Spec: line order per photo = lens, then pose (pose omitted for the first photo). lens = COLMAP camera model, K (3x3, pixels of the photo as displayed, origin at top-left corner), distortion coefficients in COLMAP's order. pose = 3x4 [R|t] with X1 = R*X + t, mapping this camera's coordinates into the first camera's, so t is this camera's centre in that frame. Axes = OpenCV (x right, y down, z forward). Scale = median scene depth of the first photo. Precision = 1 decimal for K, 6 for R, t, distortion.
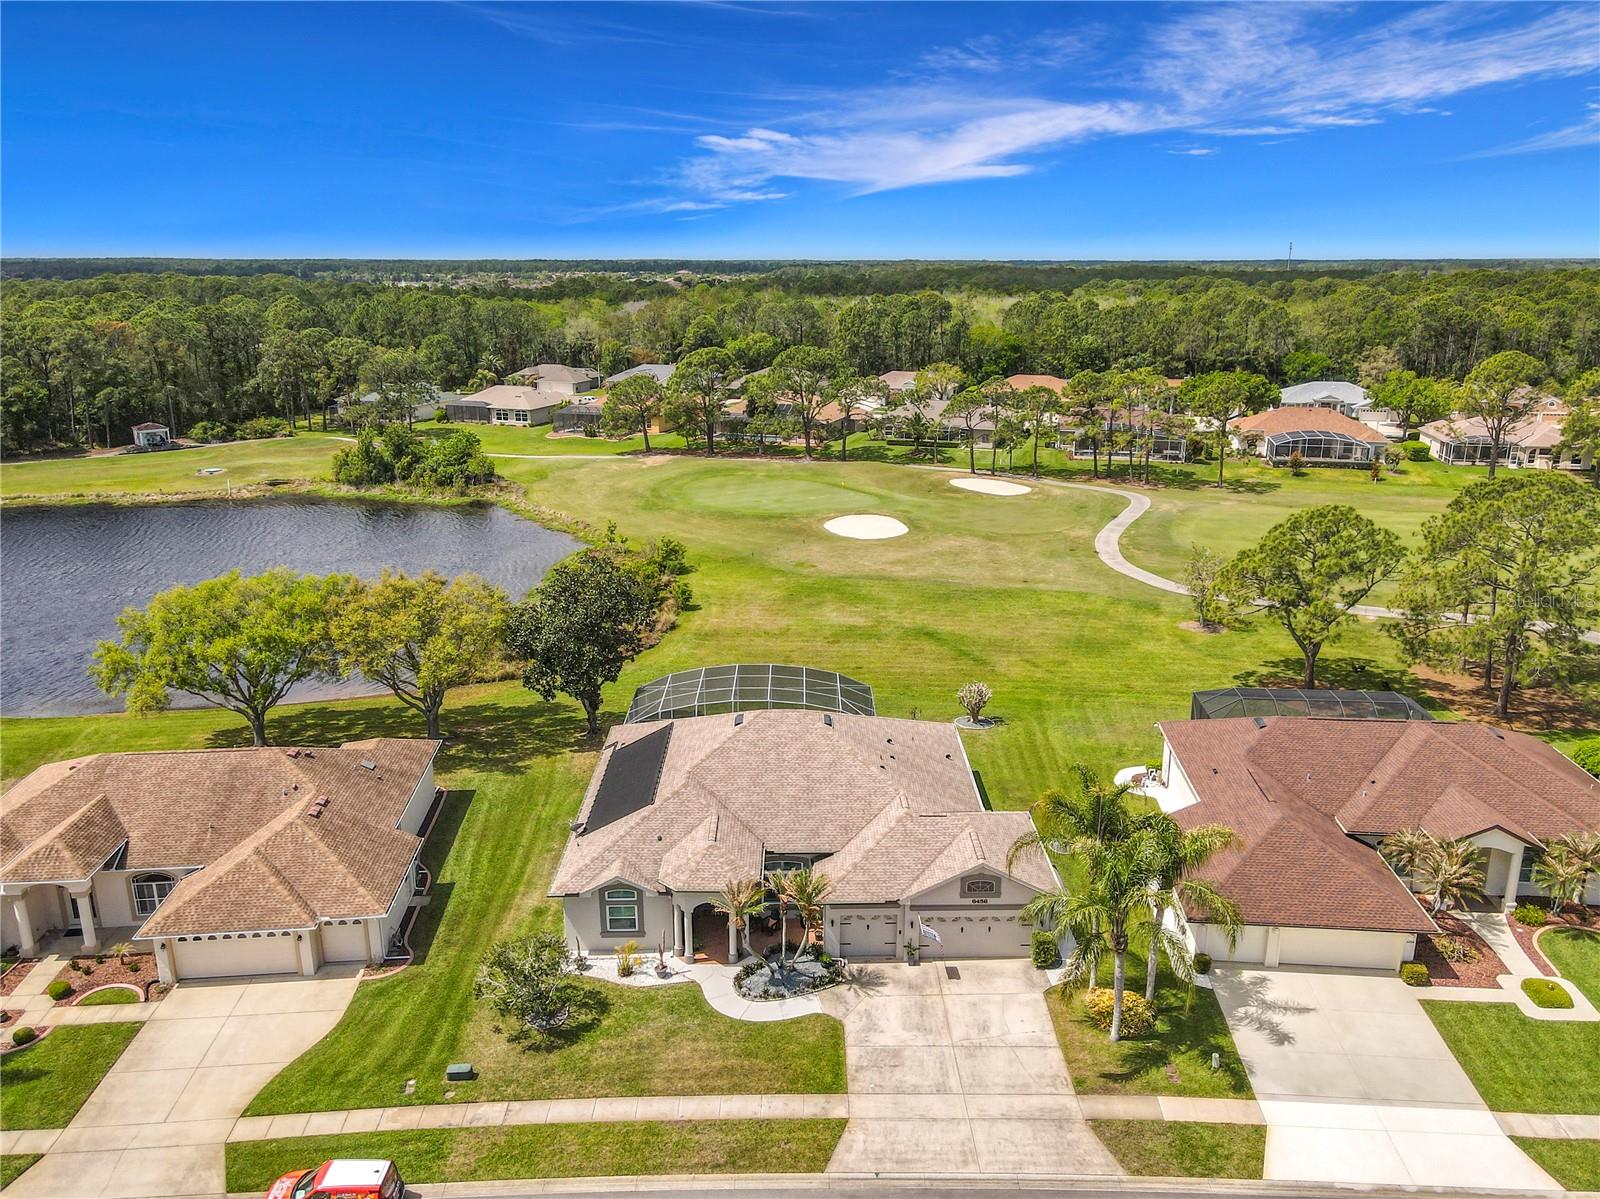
lens RADIAL K [[1182.7, 0, 814.5], [0, 1182.7, 596.2], [0, 0, 1]] dist [0.010030, 0.010384]
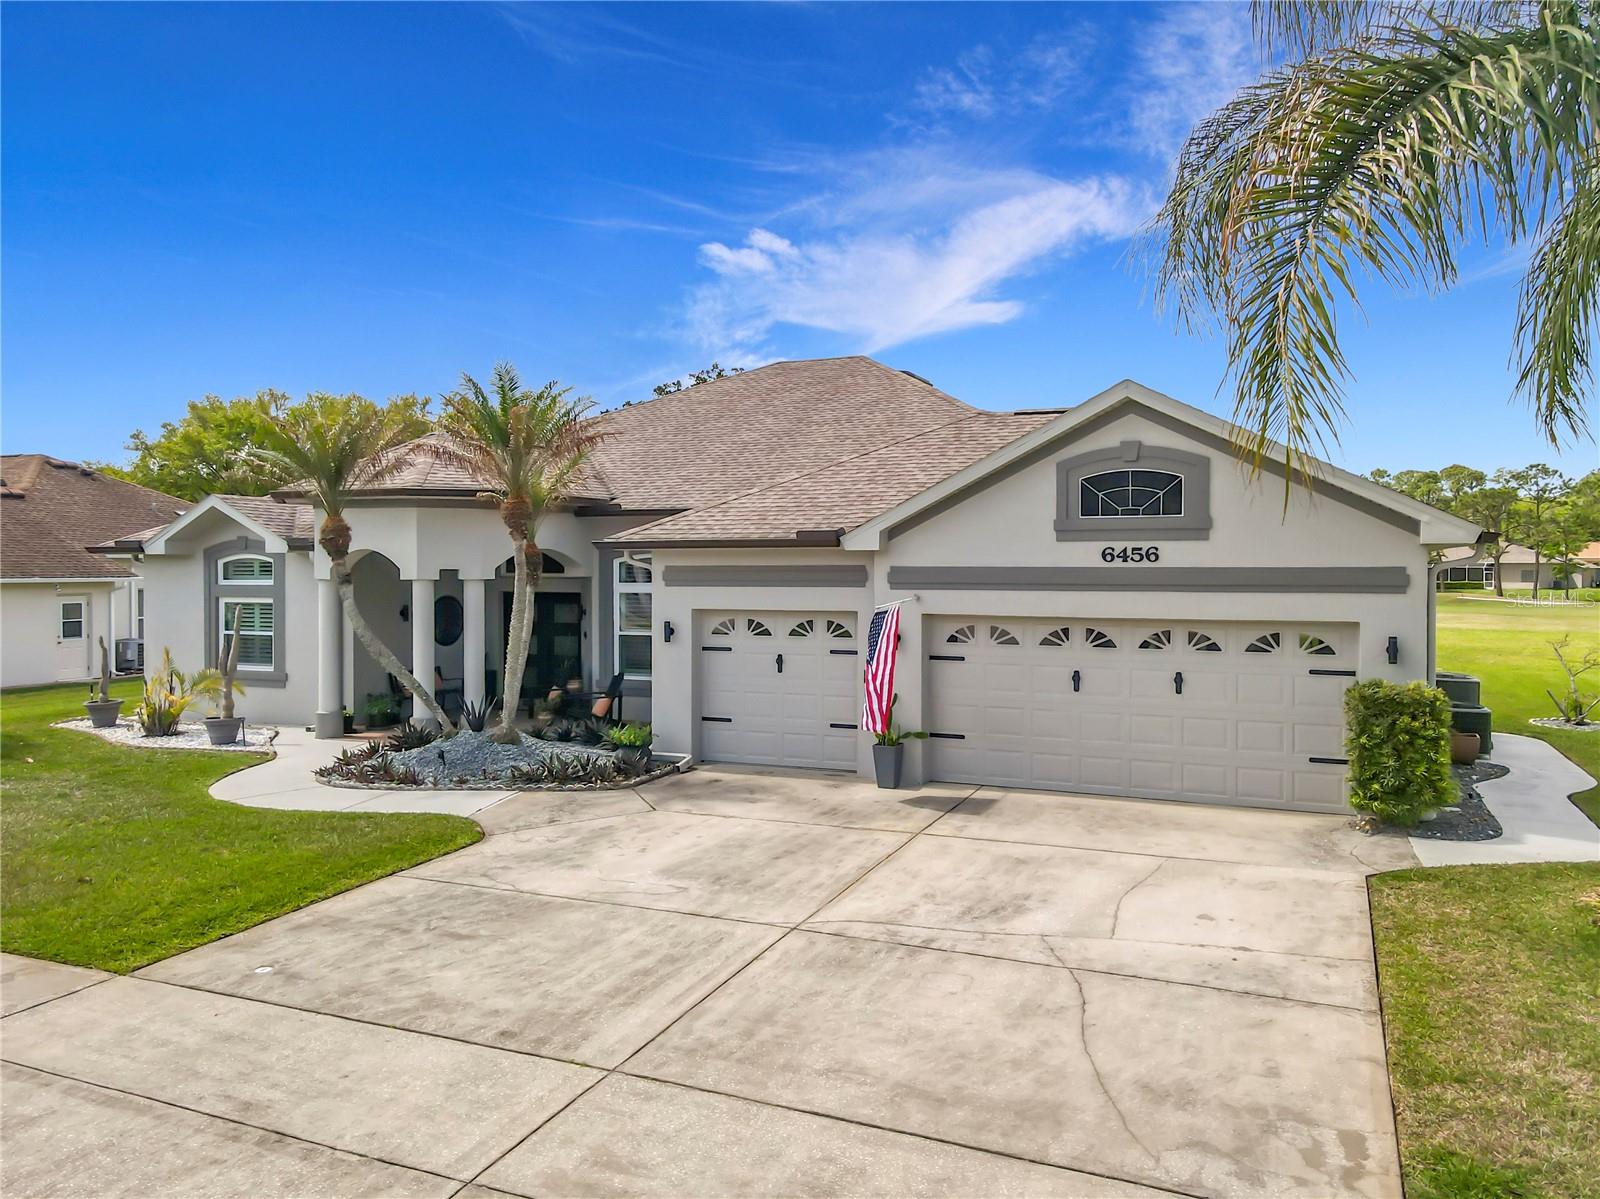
lens RADIAL K [[1166.7, 0, 817.7], [0, 1166.7, 563.4], [0, 0, 1]] dist [0.034360, 0.001117]
pose [[0.912133, -0.000645, -0.409894, 0.182592], [-0.113182, 0.960725, -0.253374, 0.332349], [0.393959, 0.277503, 0.876235, 0.725170]]
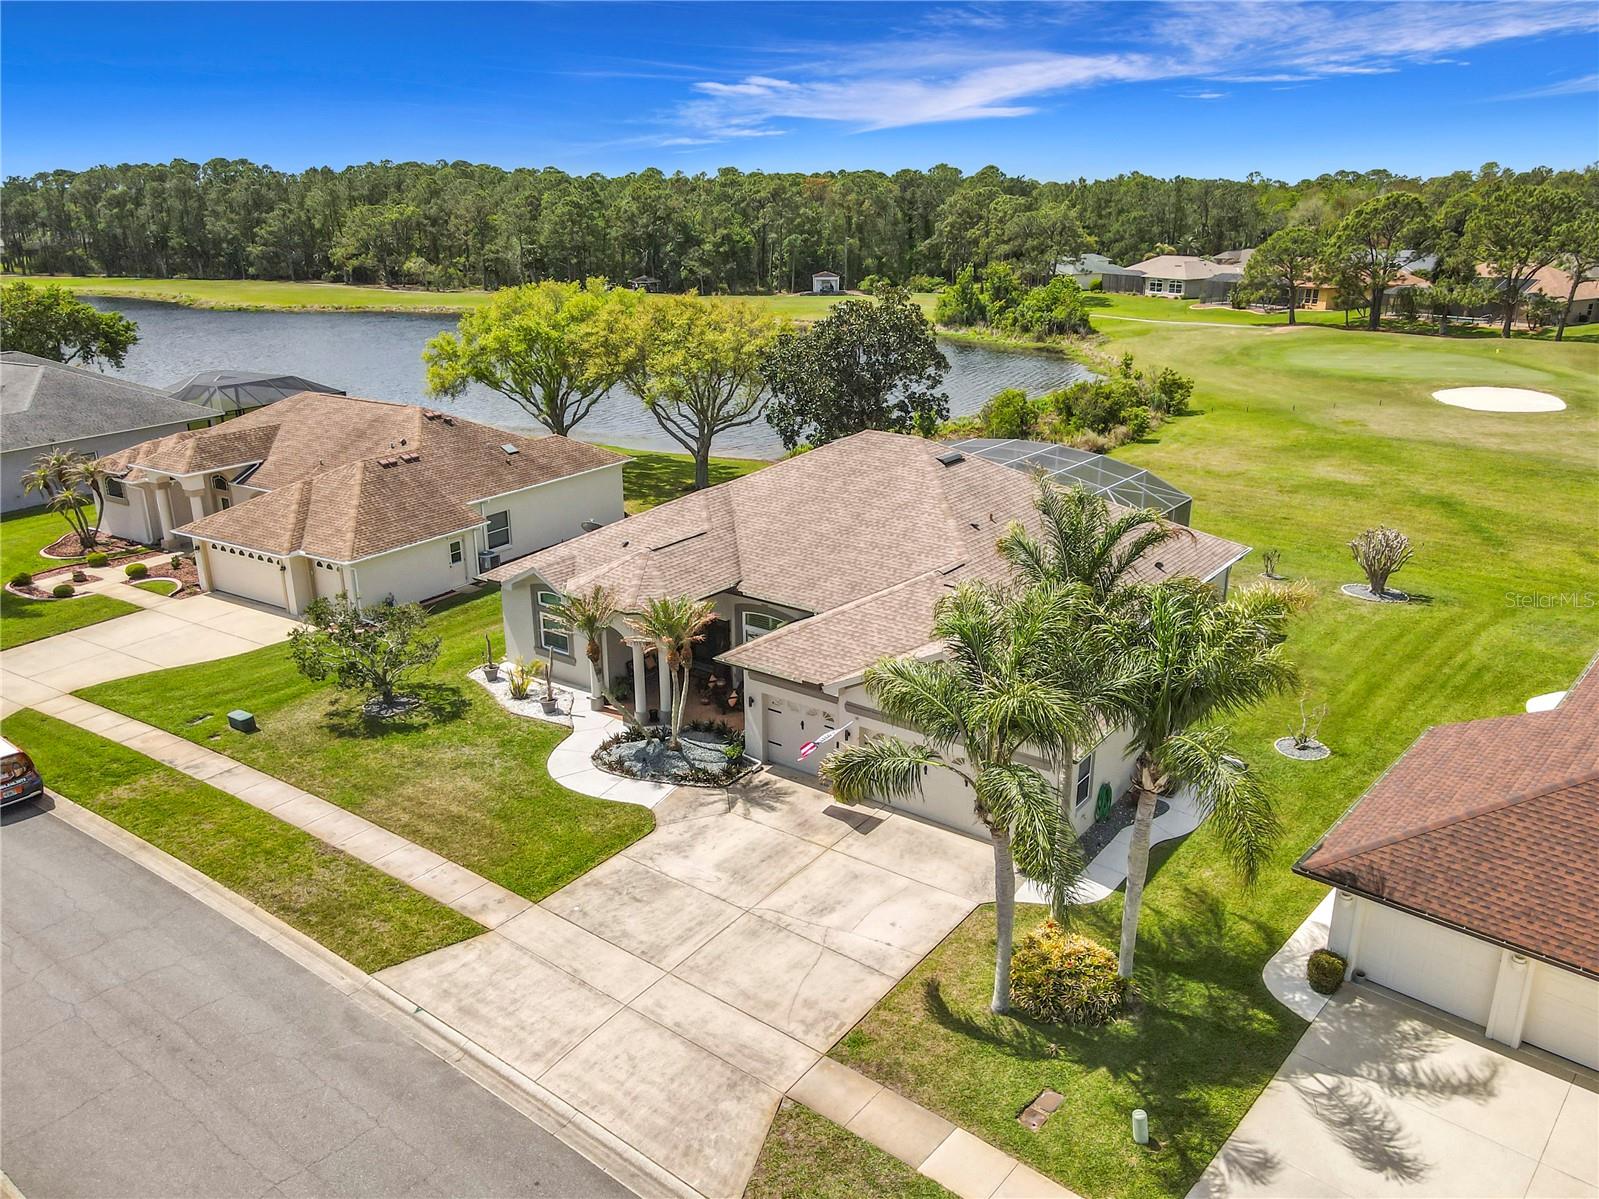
lens RADIAL K [[1181.9, 0, 814.0], [0, 1181.9, 596.2], [0, 0, 1]] dist [0.010030, 0.010384]
pose [[0.796648, 0.192951, -0.572820, 0.400440], [-0.166529, 0.981067, 0.098868, 0.148451], [0.581051, 0.016628, 0.813697, 0.488472]]
